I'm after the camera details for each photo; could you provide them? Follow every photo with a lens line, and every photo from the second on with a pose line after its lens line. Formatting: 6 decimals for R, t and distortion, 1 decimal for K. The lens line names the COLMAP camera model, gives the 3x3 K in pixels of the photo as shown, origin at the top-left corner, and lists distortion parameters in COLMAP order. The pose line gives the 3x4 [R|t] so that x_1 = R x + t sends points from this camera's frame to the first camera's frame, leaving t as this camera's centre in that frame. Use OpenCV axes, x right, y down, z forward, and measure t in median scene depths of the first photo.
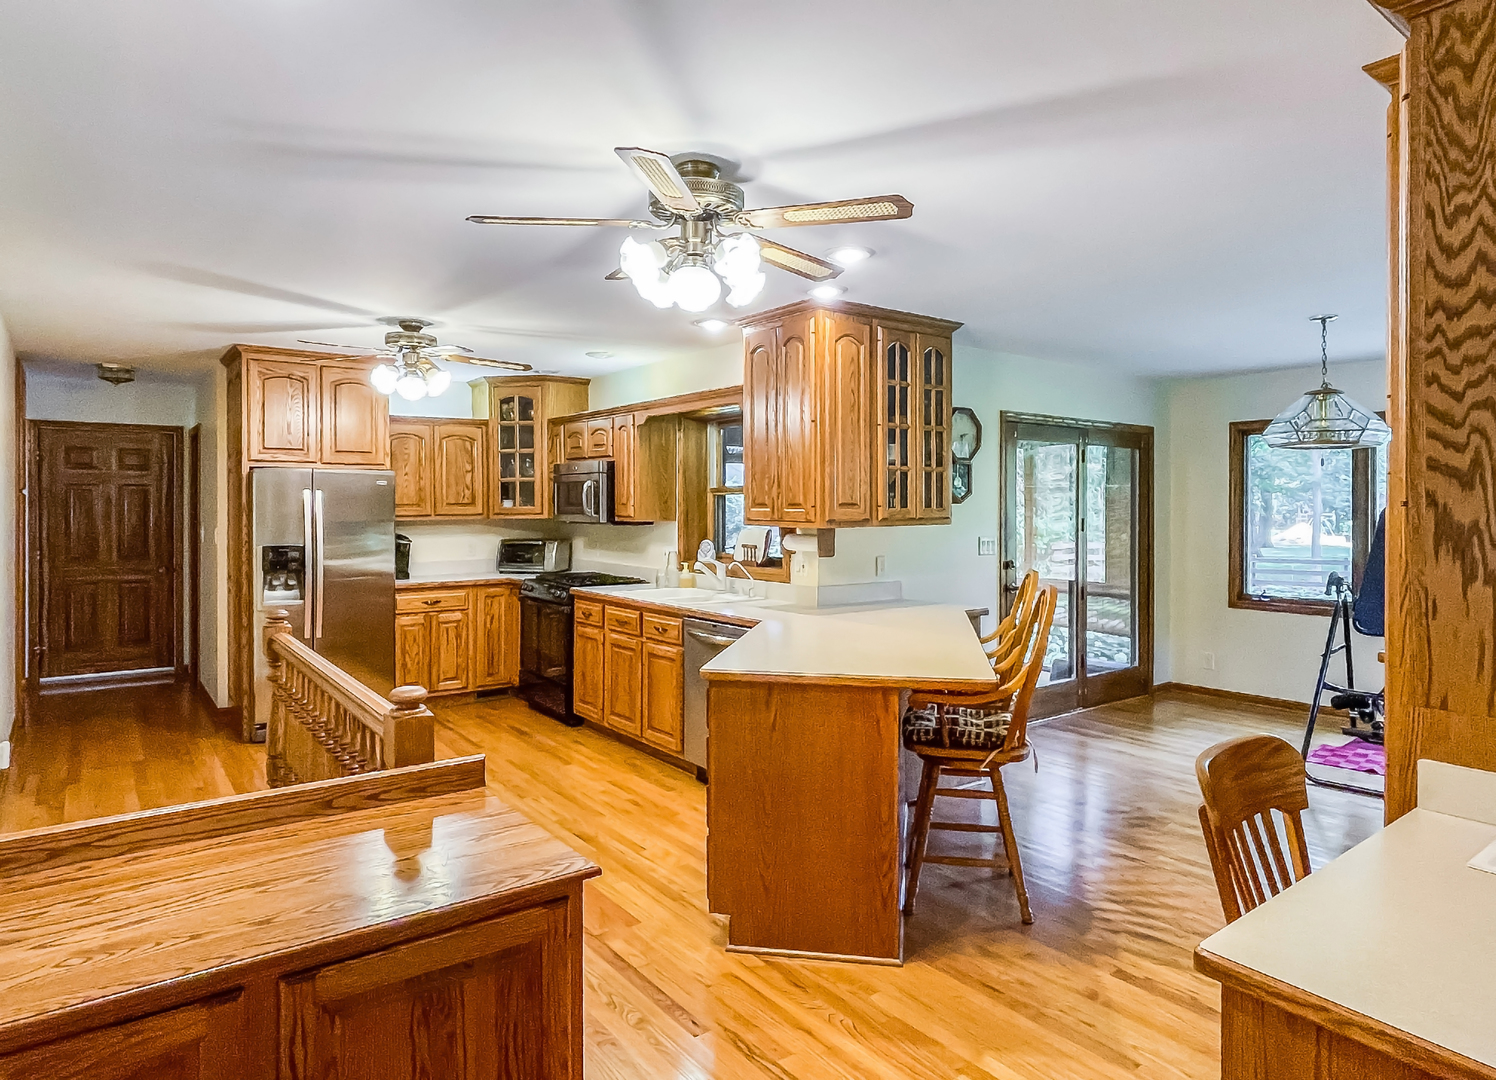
lens RADIAL K [[872.4, 0, 746.1], [0, 872.4, 500.1], [0, 0, 1]] dist [-0.040581, -0.000088]
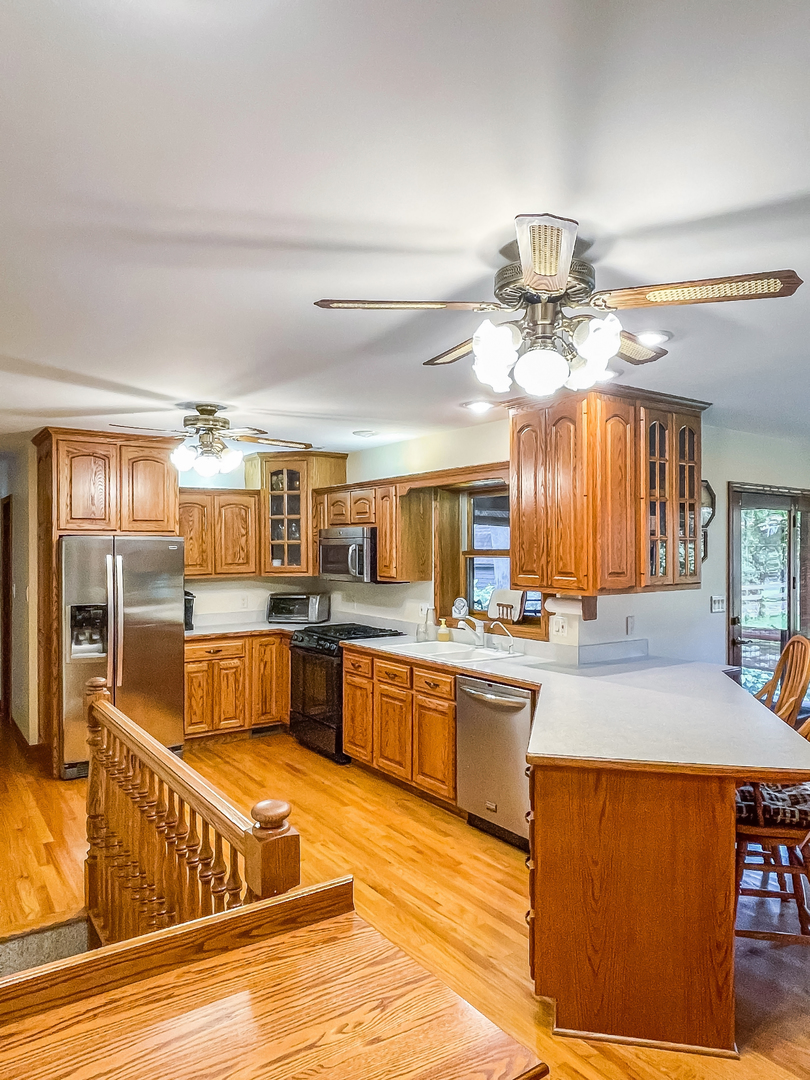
lens RADIAL K [[709.1, 0, 405.0], [0, 709.1, 540.0], [0, 0, 1]] dist [-0.032227, -0.002694]
pose [[0.999102, -0.003259, -0.042238, -0.089157], [0.002947, 0.999968, -0.007441, -0.025382], [0.042261, 0.007310, 0.999080, 0.102571]]
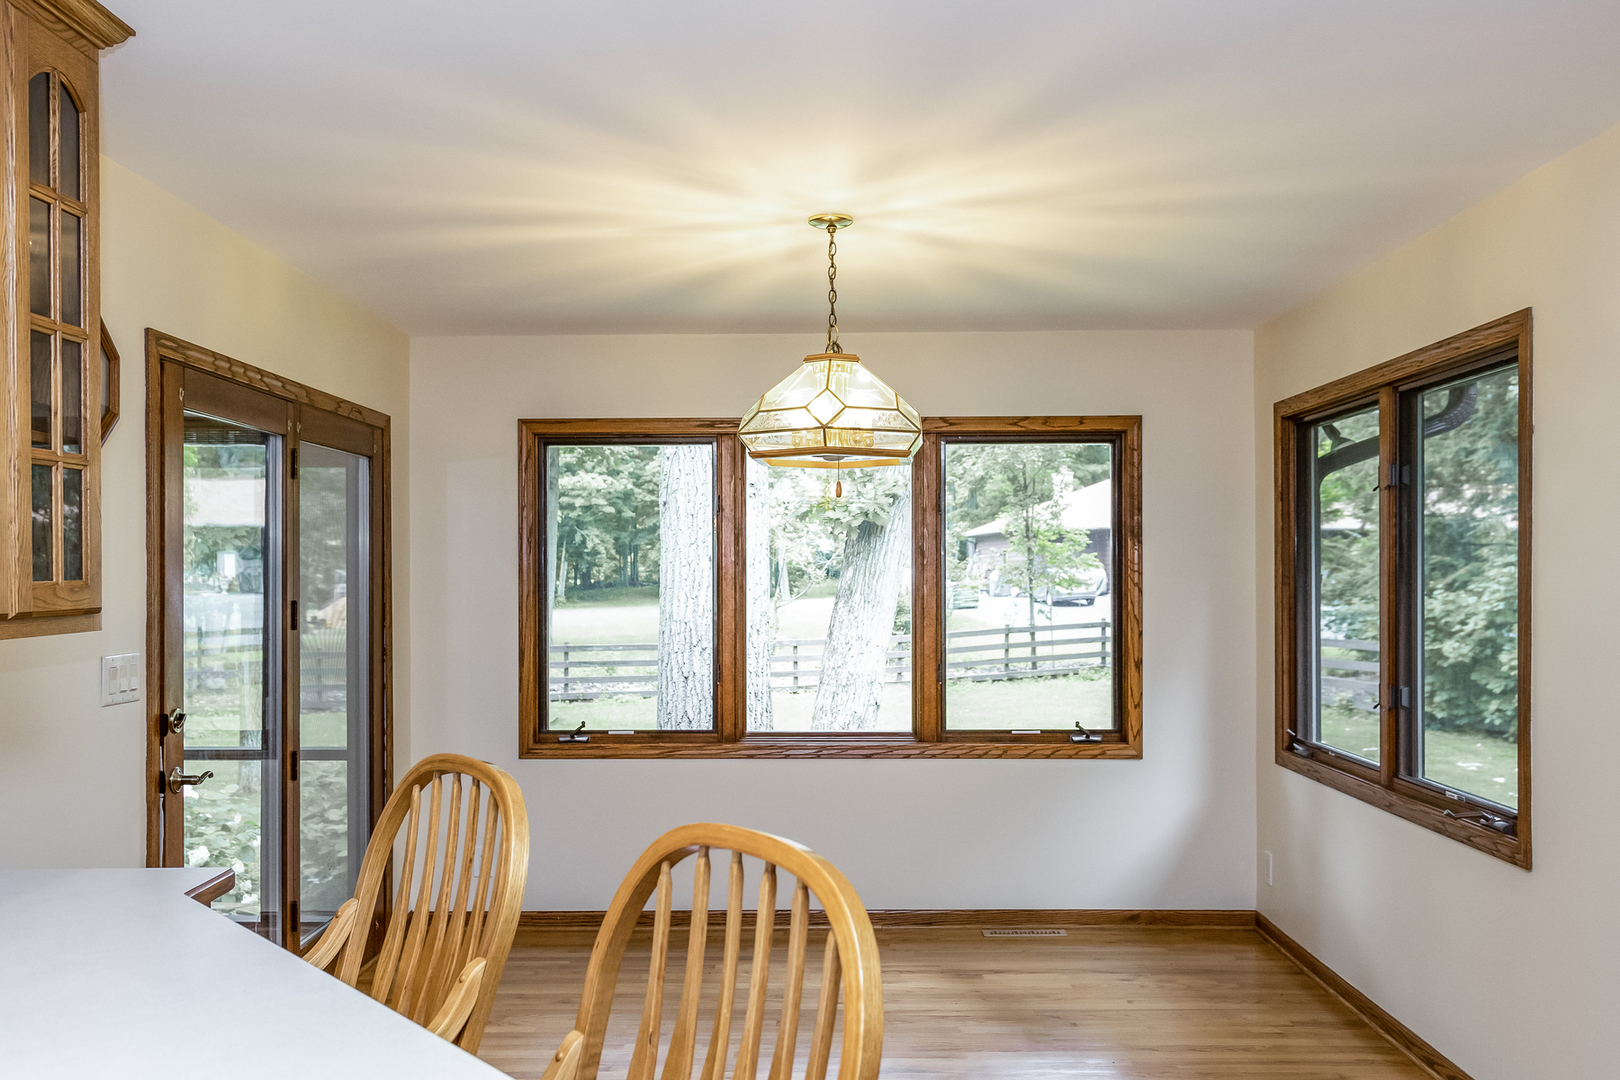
lens RADIAL K [[1351.7, 0, 805.7], [0, 1351.7, 605.6], [0, 0, 1]] dist [0.012676, -0.014914]
pose [[0.614277, -0.022026, 0.788783, -0.007158], [-0.002247, 0.999557, 0.029662, 0.002514], [-0.789087, -0.019993, 0.613956, 0.442037]]
